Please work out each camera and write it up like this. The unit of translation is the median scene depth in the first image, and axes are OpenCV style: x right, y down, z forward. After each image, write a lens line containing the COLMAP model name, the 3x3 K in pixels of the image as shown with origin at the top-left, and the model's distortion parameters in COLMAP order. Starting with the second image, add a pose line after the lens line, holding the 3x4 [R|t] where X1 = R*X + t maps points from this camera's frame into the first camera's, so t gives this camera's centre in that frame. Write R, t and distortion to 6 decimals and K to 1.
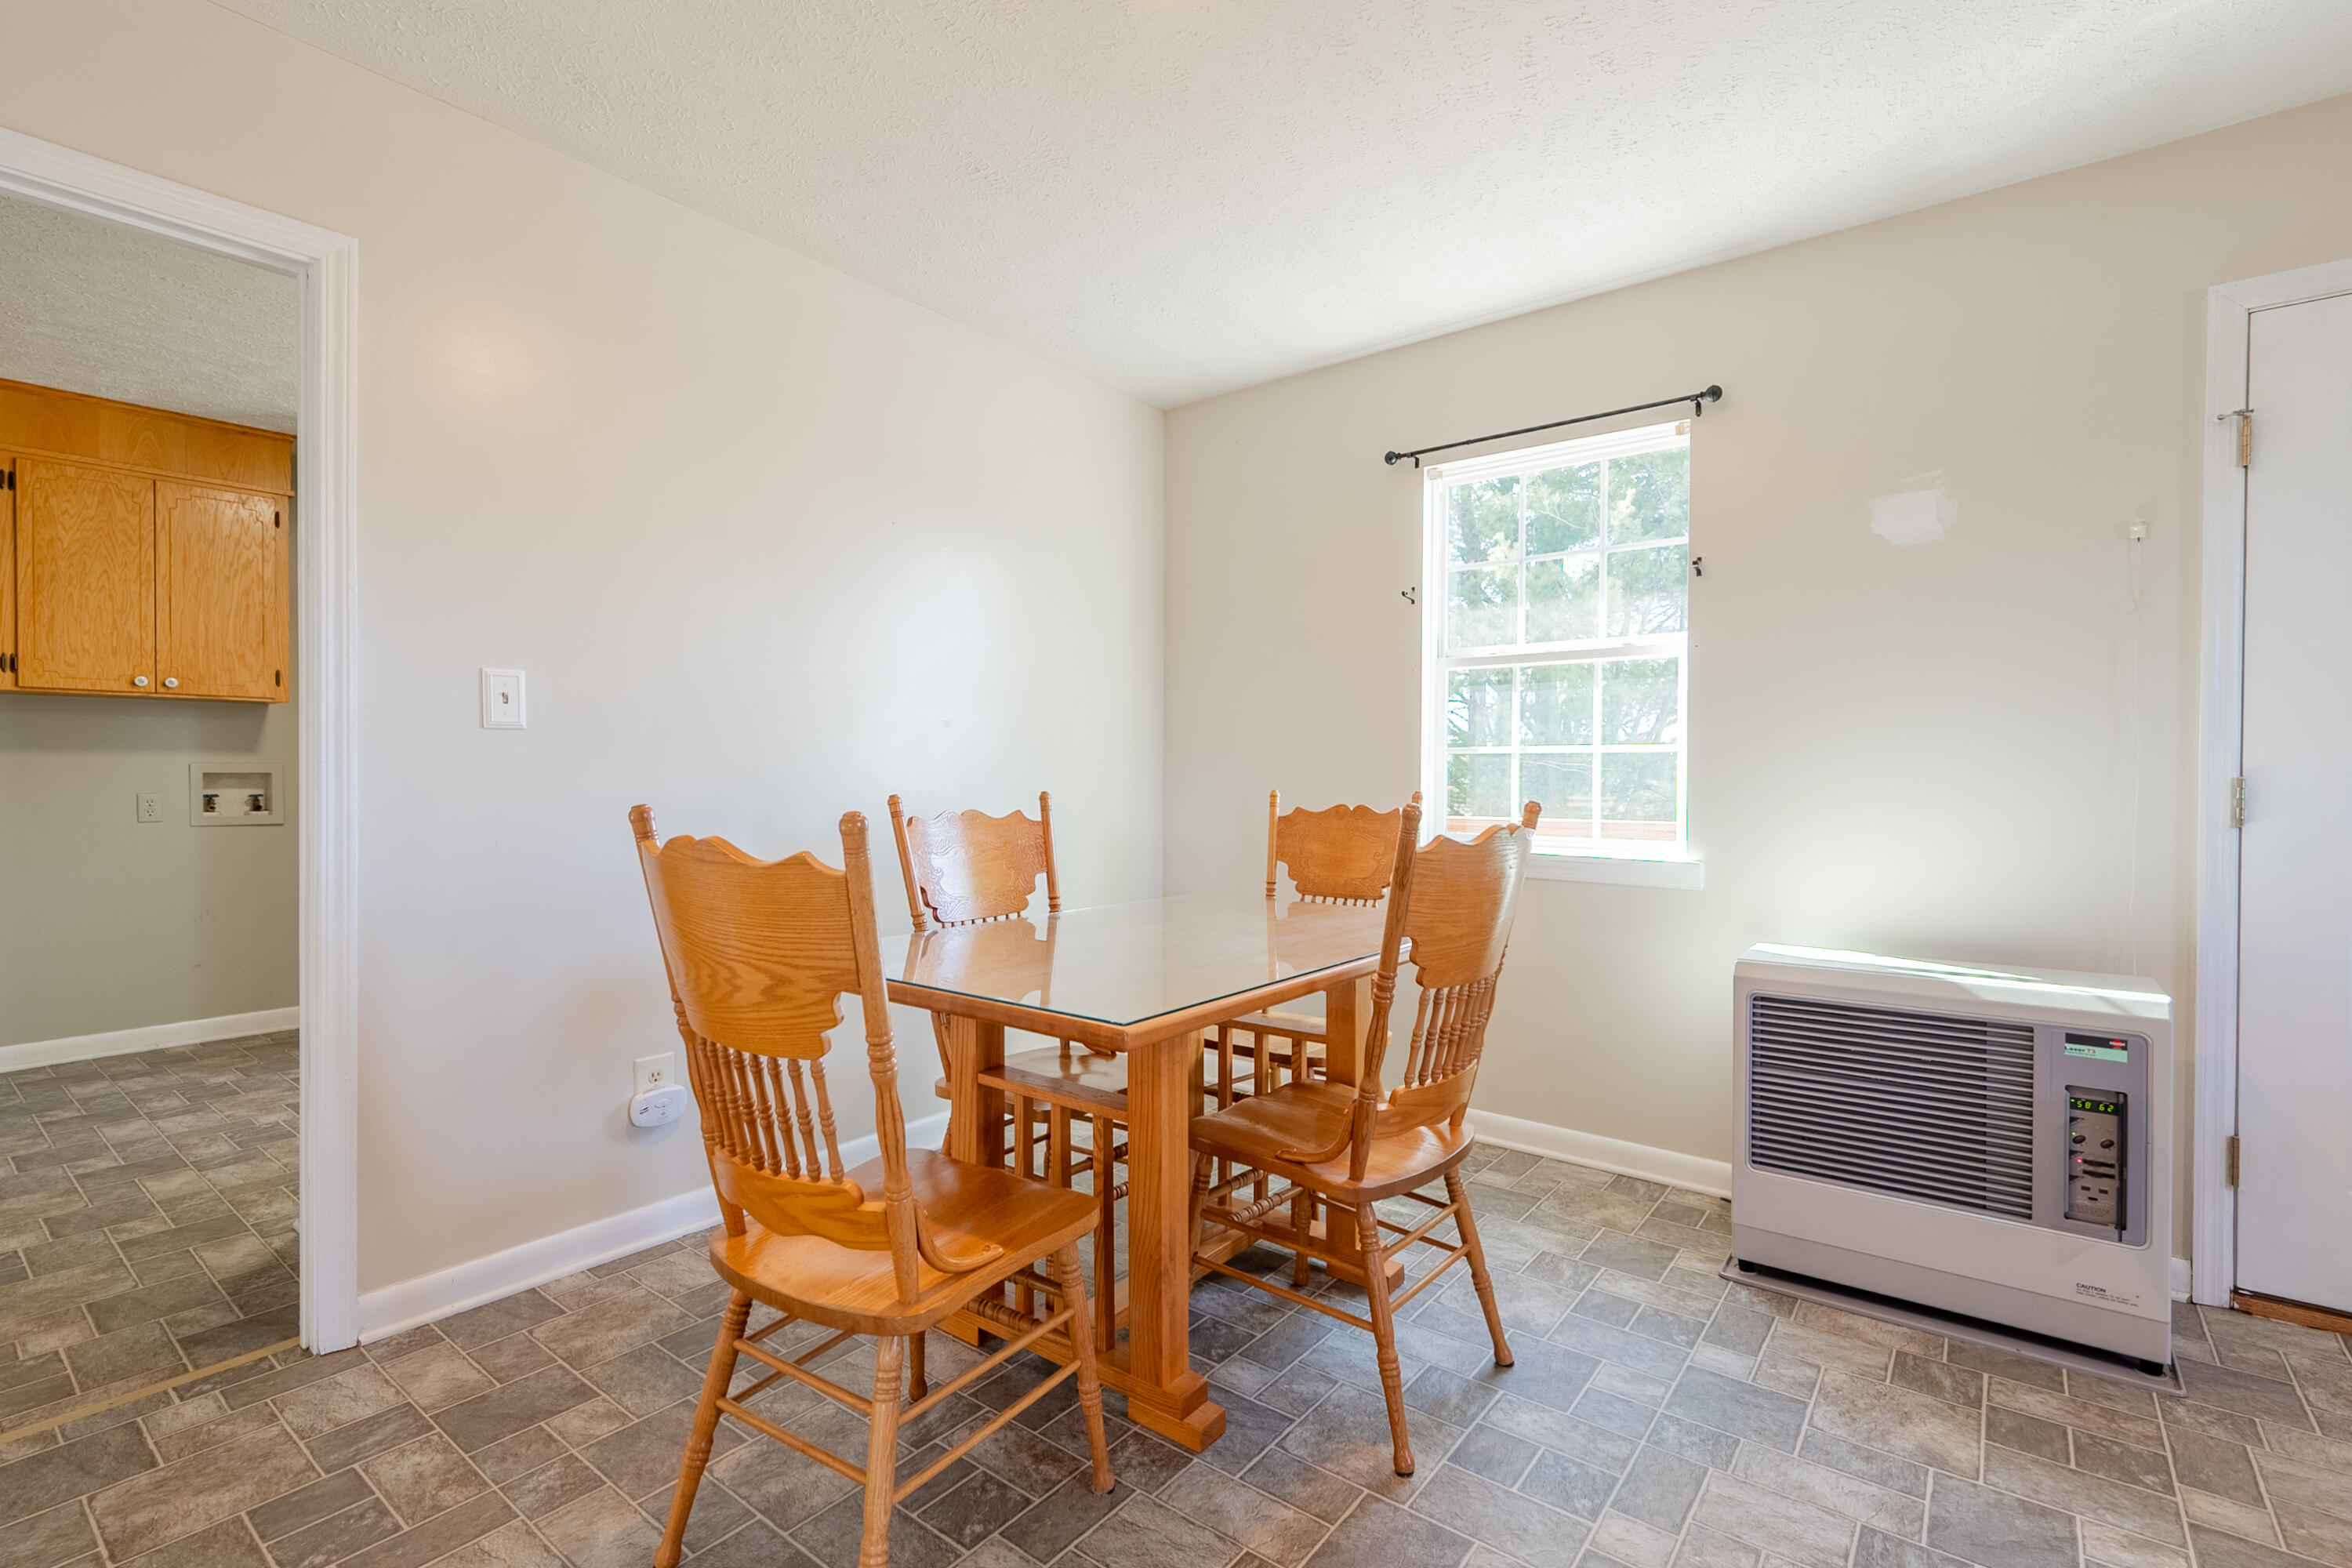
lens RADIAL K [[1064.4, 0, 1182.7], [0, 1064.4, 784.8], [0, 0, 1]] dist [-0.002178, 0.001724]
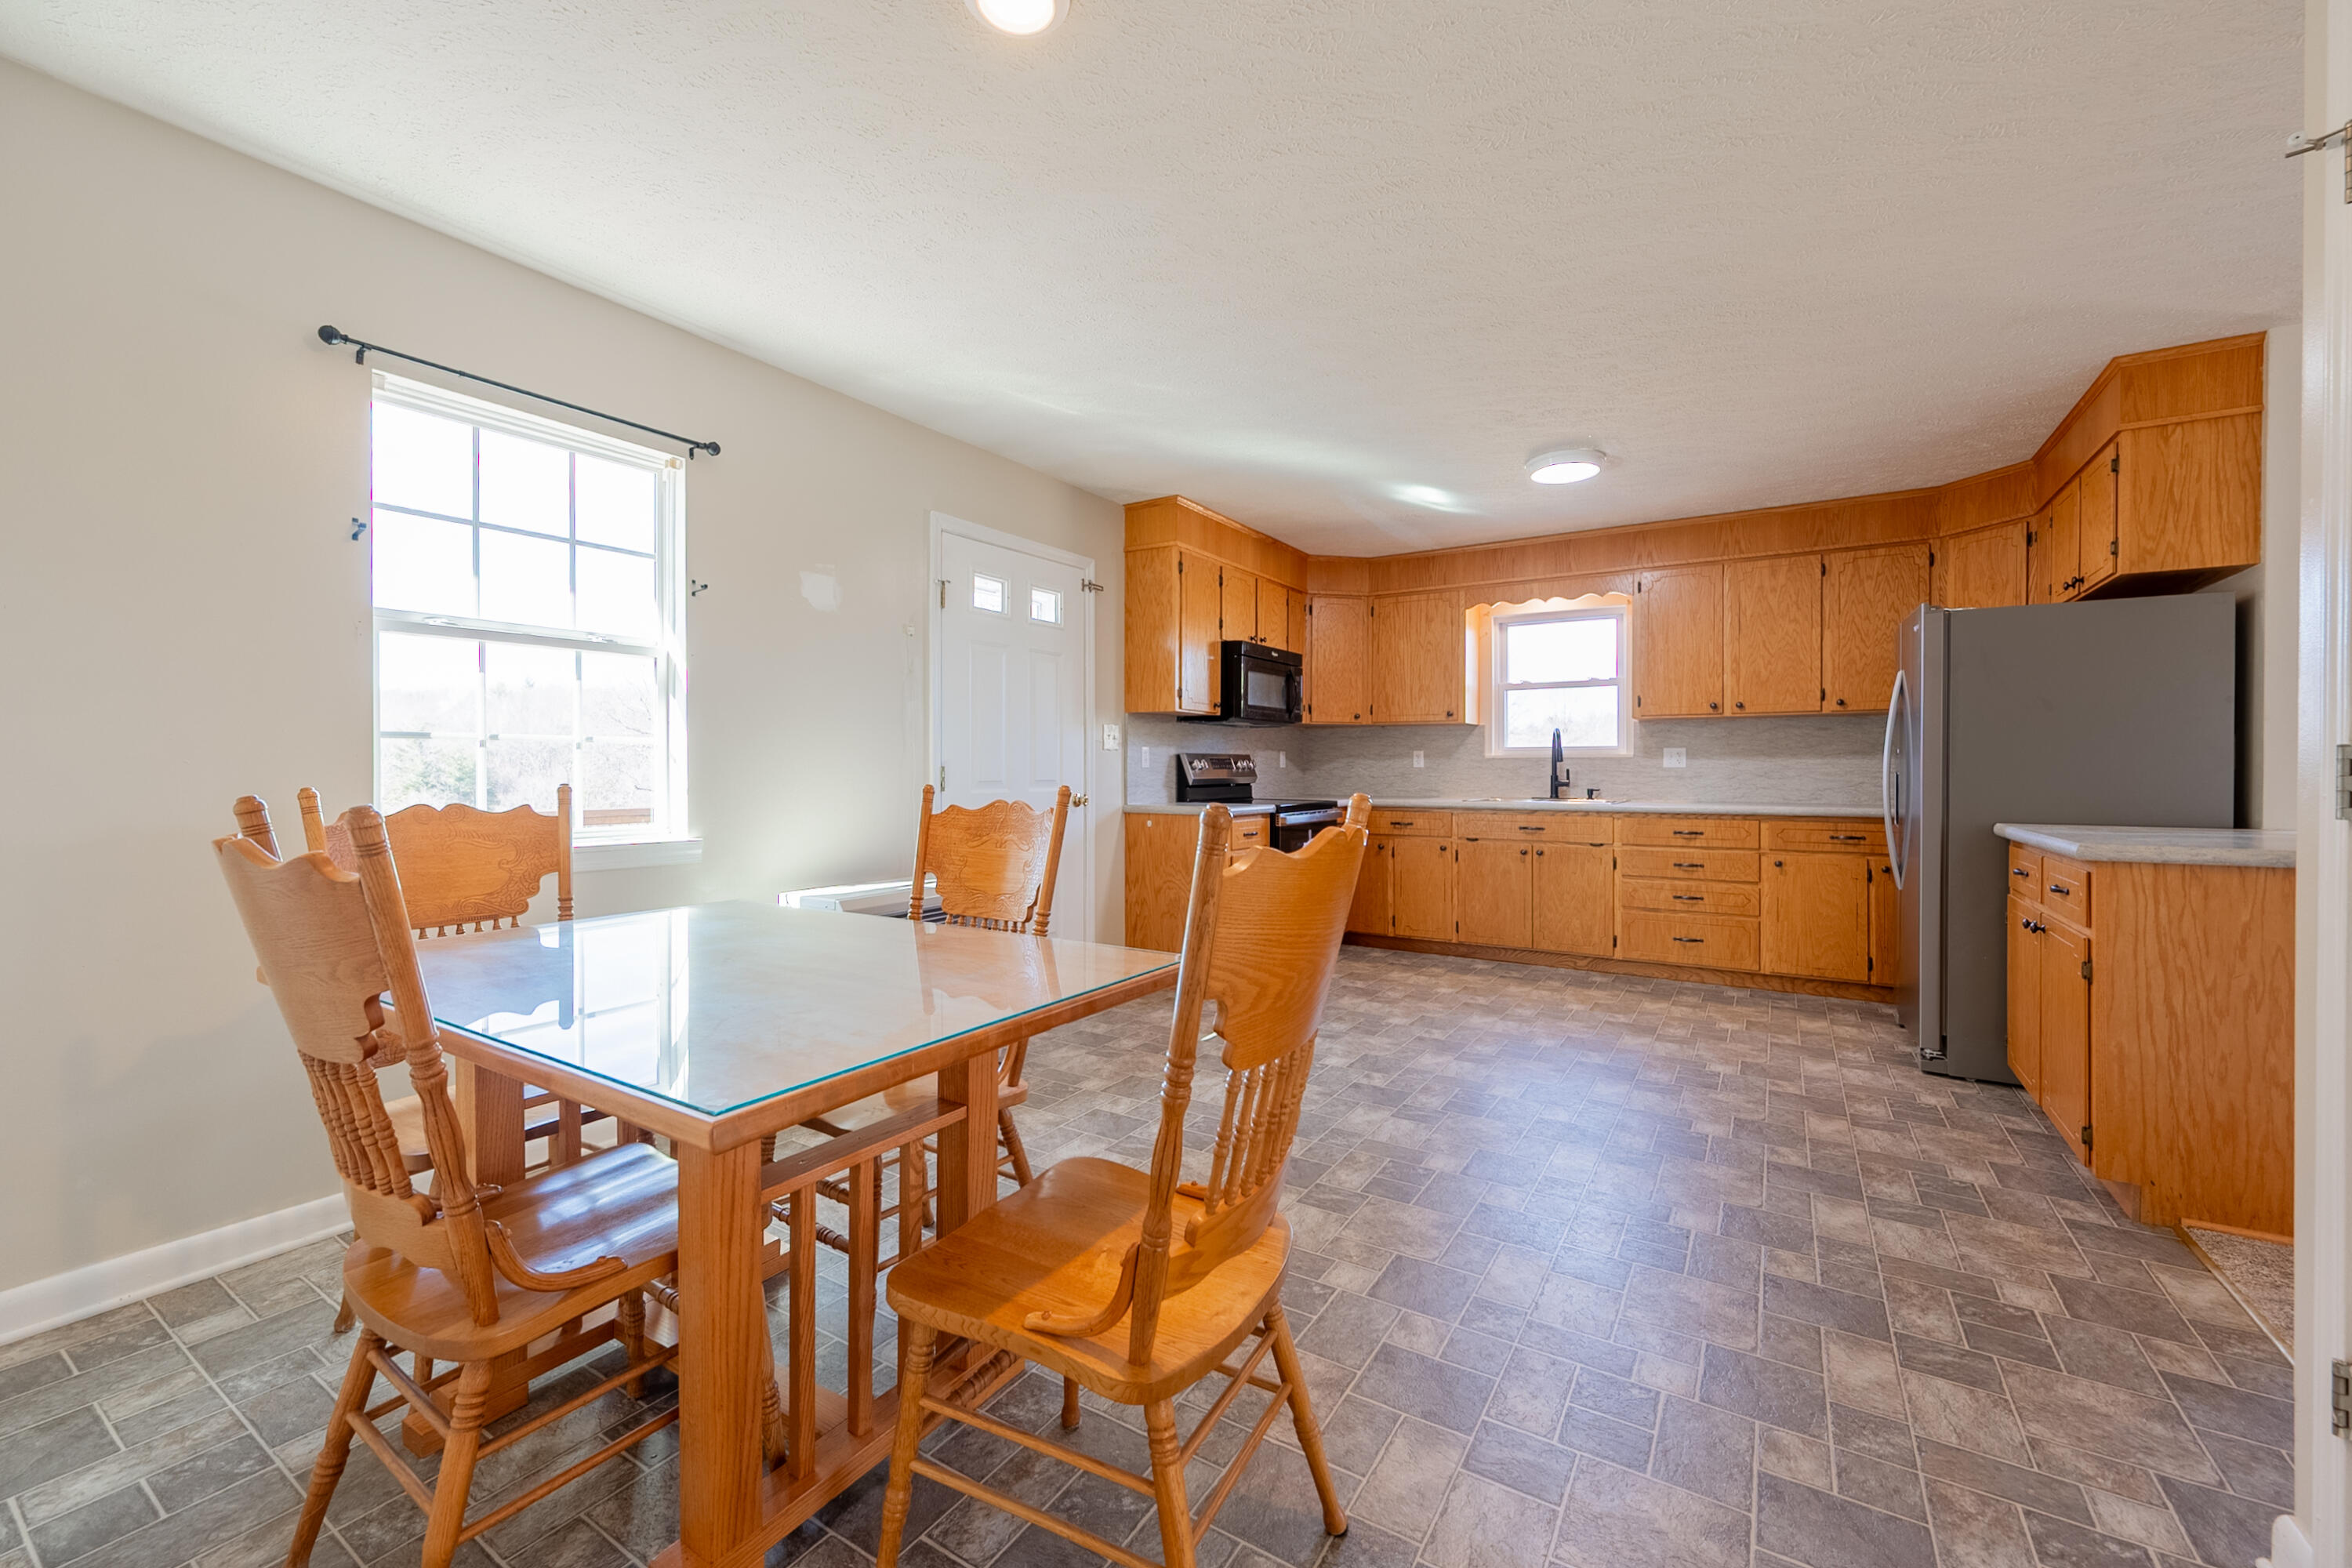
lens RADIAL K [[945.3, 0, 1175.1], [0, 945.3, 772.1], [0, 0, 1]] dist [0.002087, -0.000660]
pose [[-0.095986, -0.007027, 0.995358, -0.778043], [0.010502, 0.999912, 0.008072, -0.006322], [-0.995327, 0.011228, -0.095904, 0.736397]]
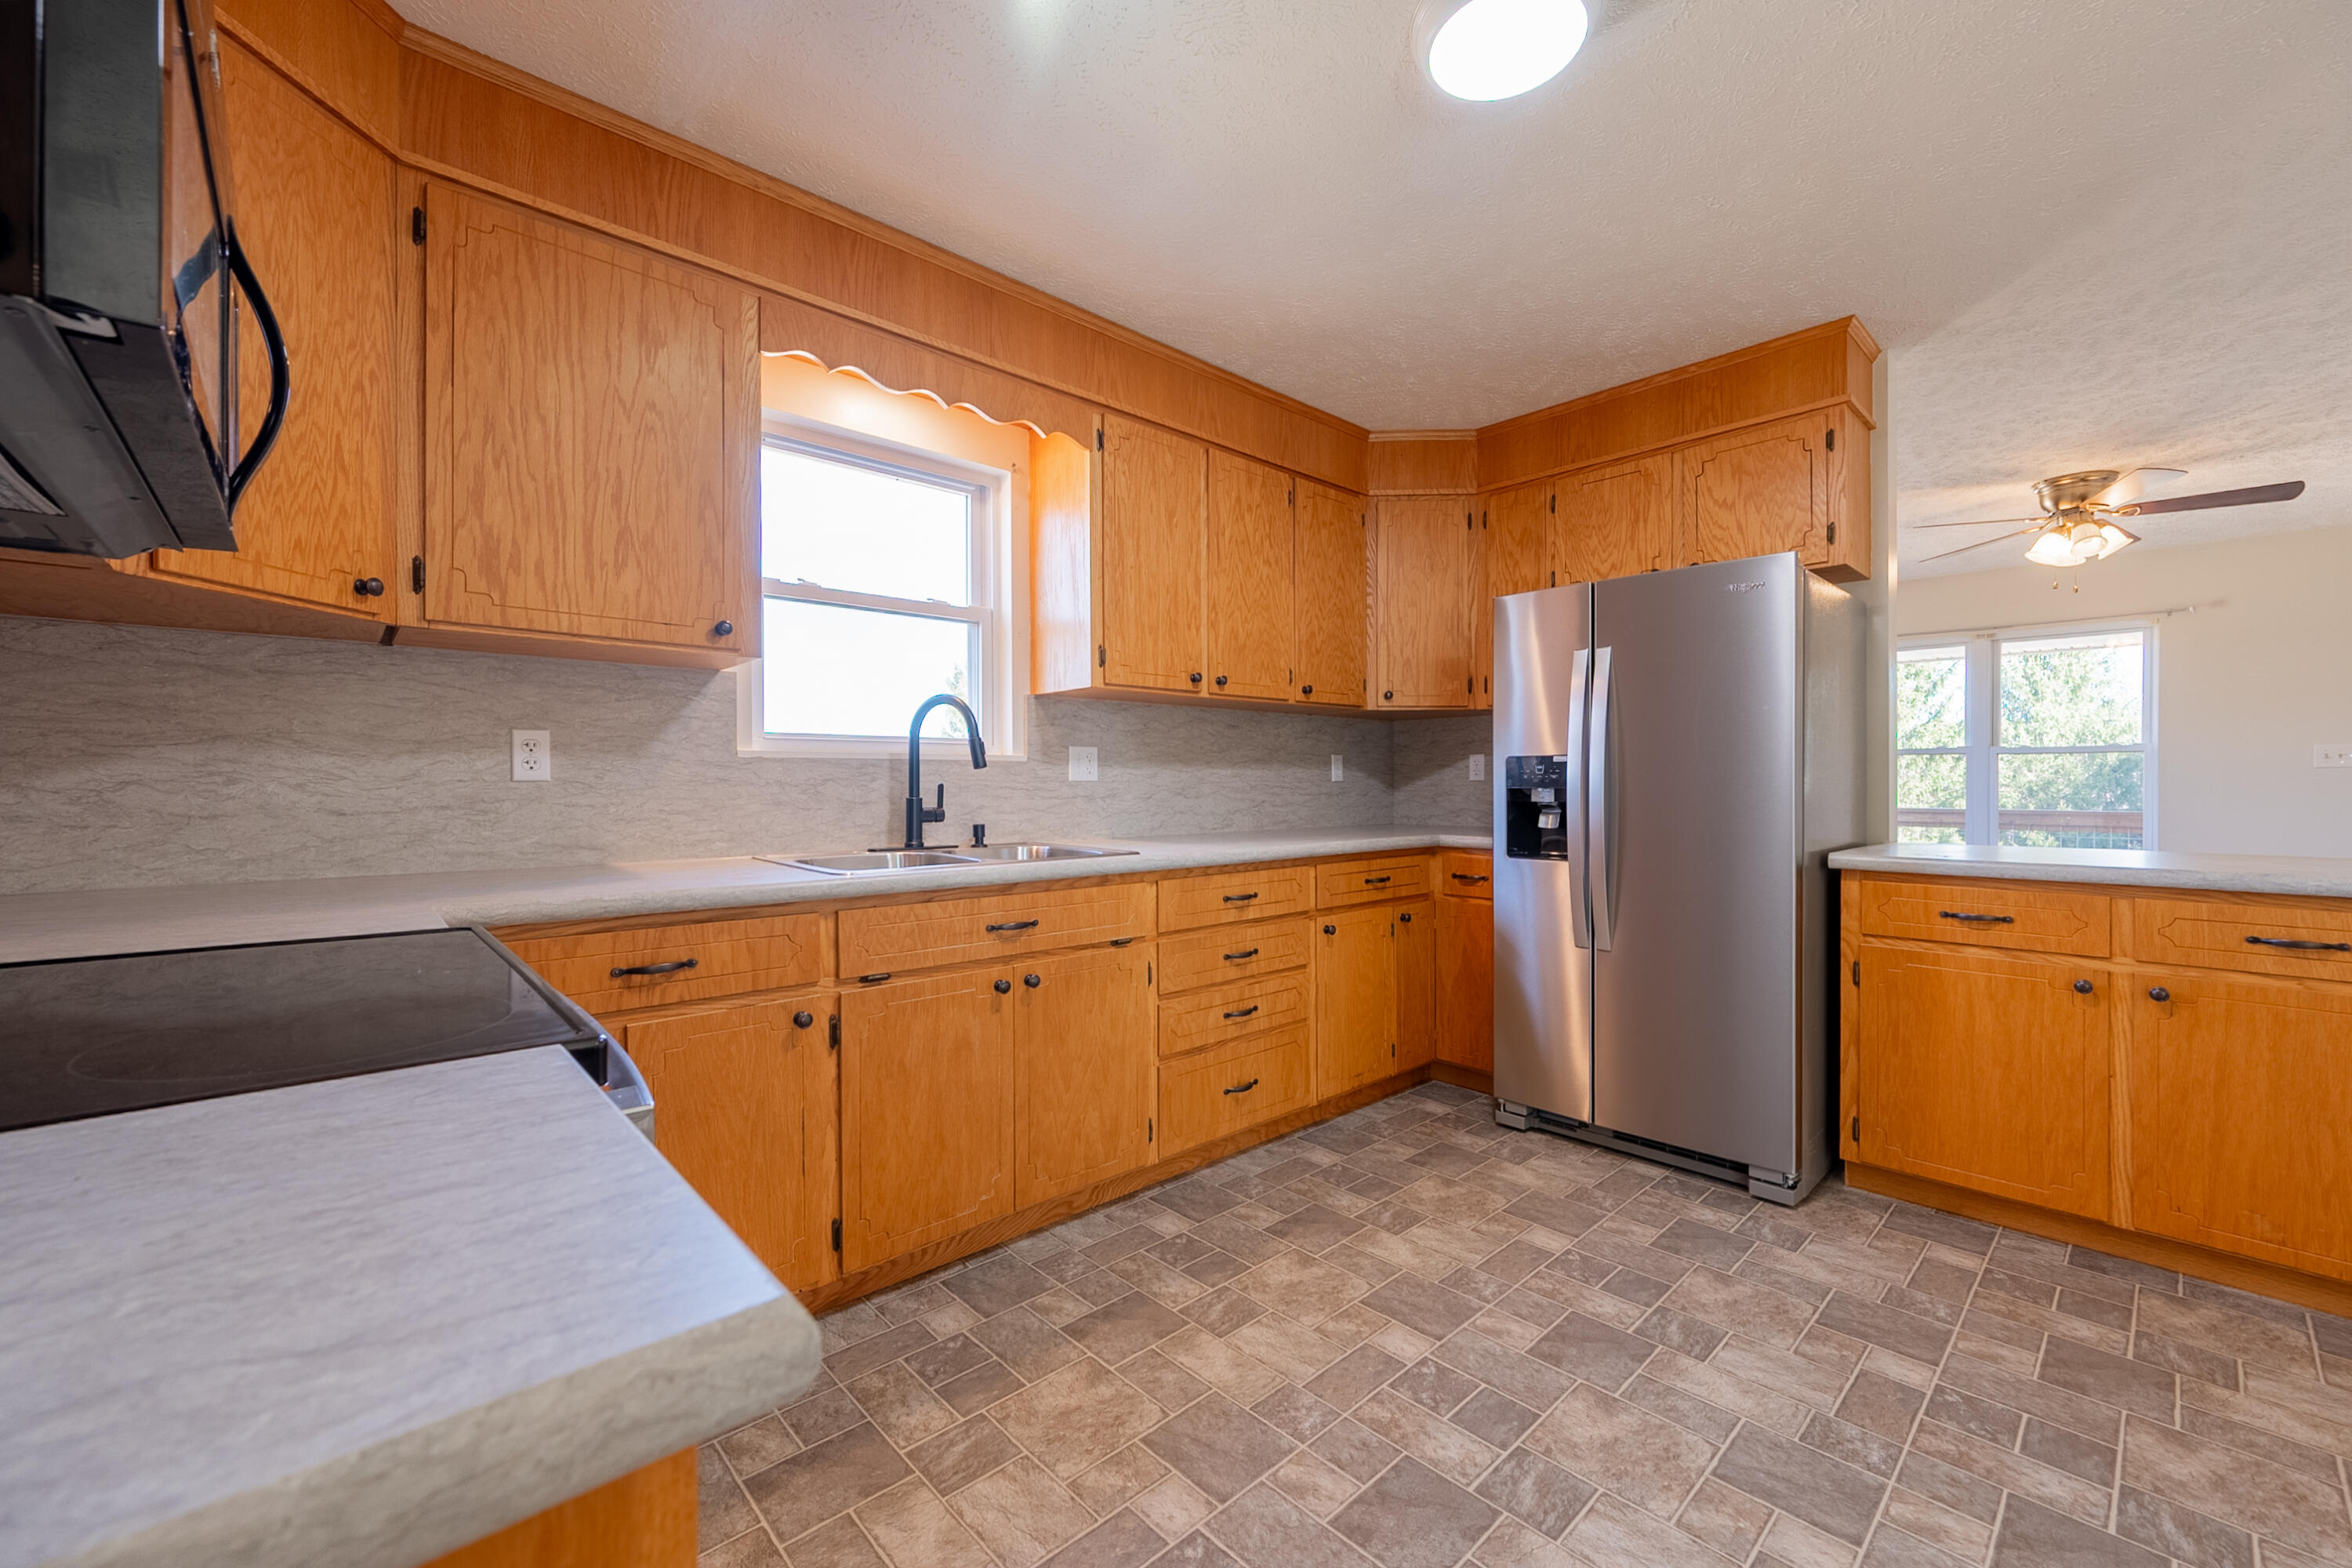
lens RADIAL K [[945.3, 0, 1181.0], [0, 945.3, 784.9], [0, 0, 1]] dist [0.002087, -0.000660]
pose [[-0.987554, -0.004076, 0.157227, 1.167068], [-0.001533, 0.999866, 0.016294, -0.001611], [-0.157273, 0.015850, -0.987428, 0.571329]]
